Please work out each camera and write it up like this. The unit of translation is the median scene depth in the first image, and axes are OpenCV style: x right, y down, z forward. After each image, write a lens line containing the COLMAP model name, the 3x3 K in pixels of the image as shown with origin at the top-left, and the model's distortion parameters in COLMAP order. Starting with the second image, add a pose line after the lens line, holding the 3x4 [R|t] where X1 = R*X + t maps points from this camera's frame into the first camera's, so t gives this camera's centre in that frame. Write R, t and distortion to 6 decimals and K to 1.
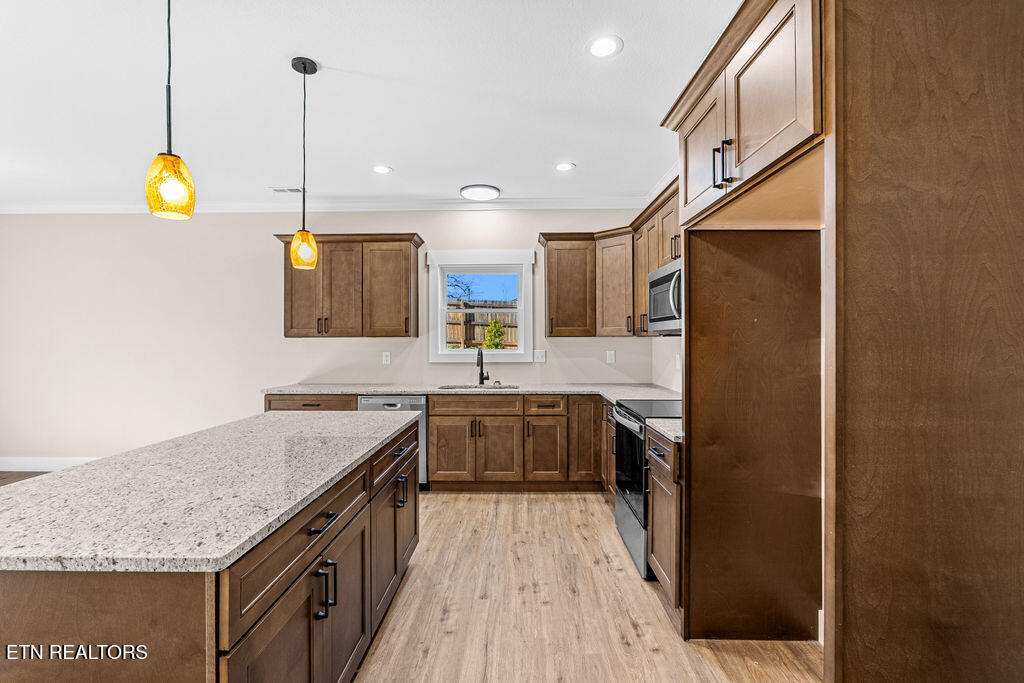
lens RADIAL K [[451.0, 0, 510.2], [0, 451.0, 339.9], [0, 0, 1]] dist [-0.010074, 0.001318]
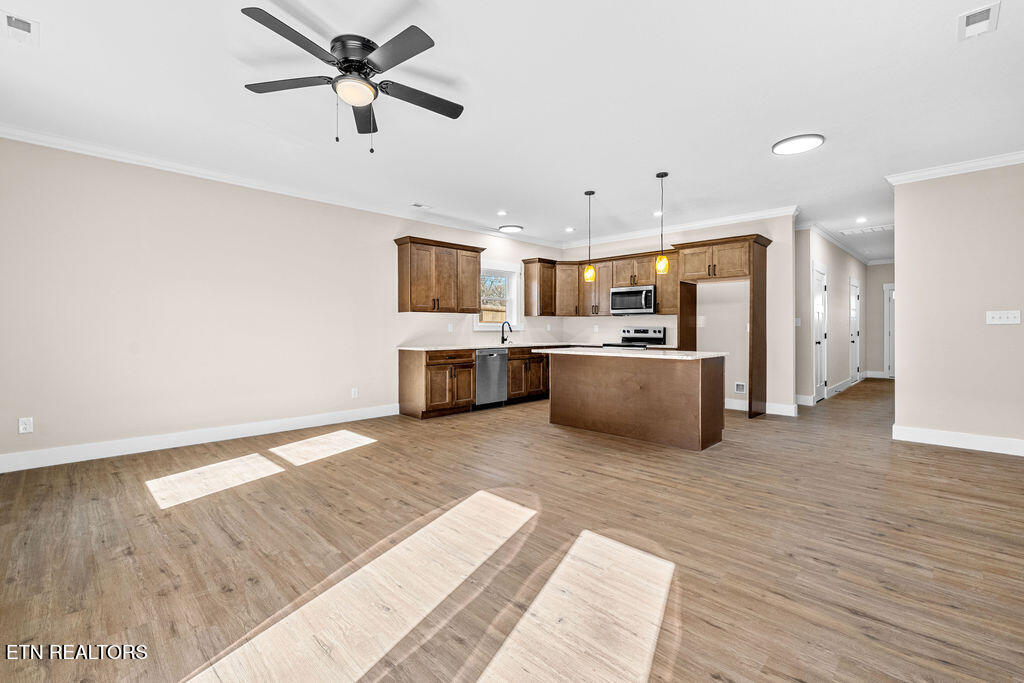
lens RADIAL K [[451.0, 0, 503.6], [0, 451.0, 328.3], [0, 0, 1]] dist [-0.010074, 0.001318]
pose [[0.705330, 0.004598, 0.708864, -1.625220], [-0.004872, 0.999987, -0.001638, 0.059653], [-0.708863, -0.002298, 0.705343, -0.215438]]
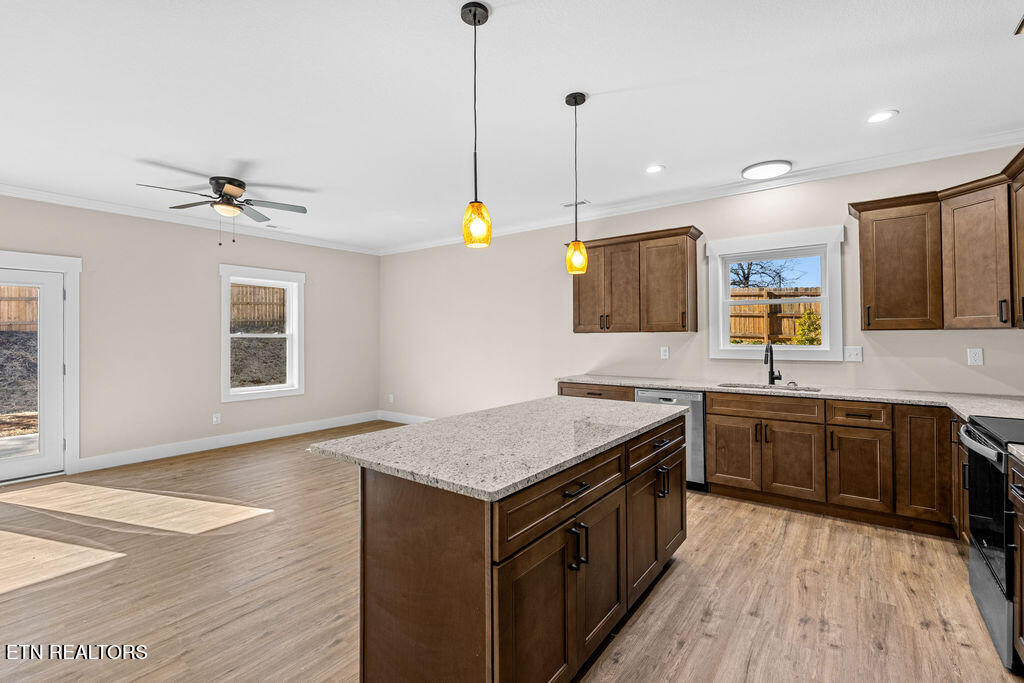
lens RADIAL K [[451.0, 0, 511.7], [0, 451.0, 331.3], [0, 0, 1]] dist [-0.010074, 0.001318]
pose [[0.808135, -0.008604, -0.588935, 0.059532], [0.003920, 0.999950, -0.009230, 0.000123], [0.588985, 0.005150, 0.808128, -0.024400]]
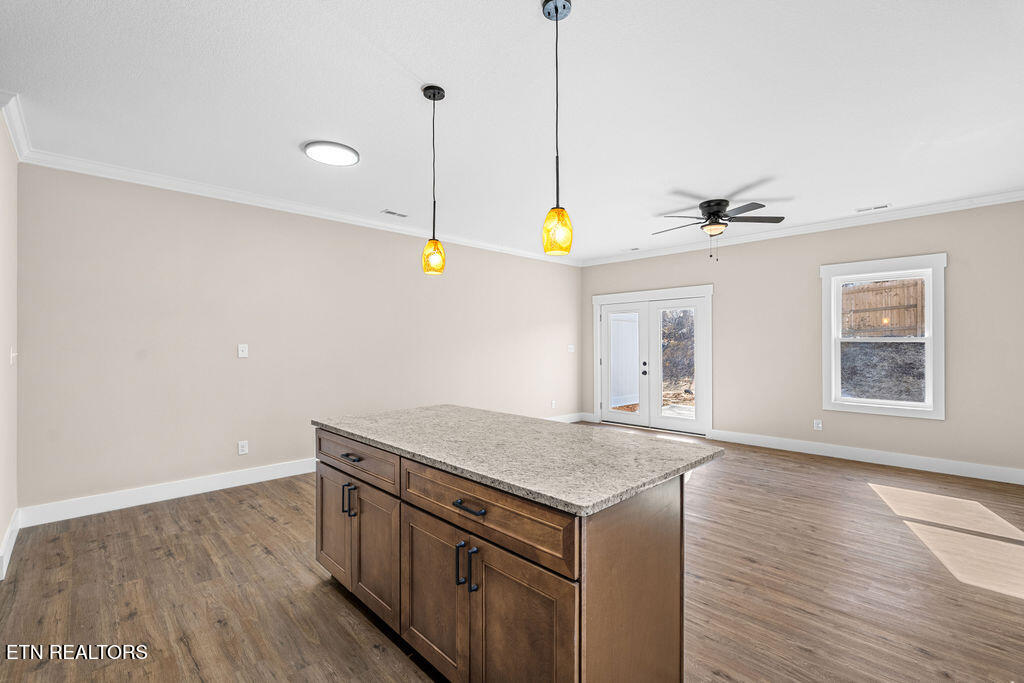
lens RADIAL K [[451.0, 0, 513.3], [0, 451.0, 342.1], [0, 0, 1]] dist [-0.010074, 0.001318]
pose [[-0.705955, 0.002126, -0.708254, 0.124083], [0.004880, 0.999986, -0.001862, 0.002003], [0.708240, -0.004770, -0.705956, 1.027930]]
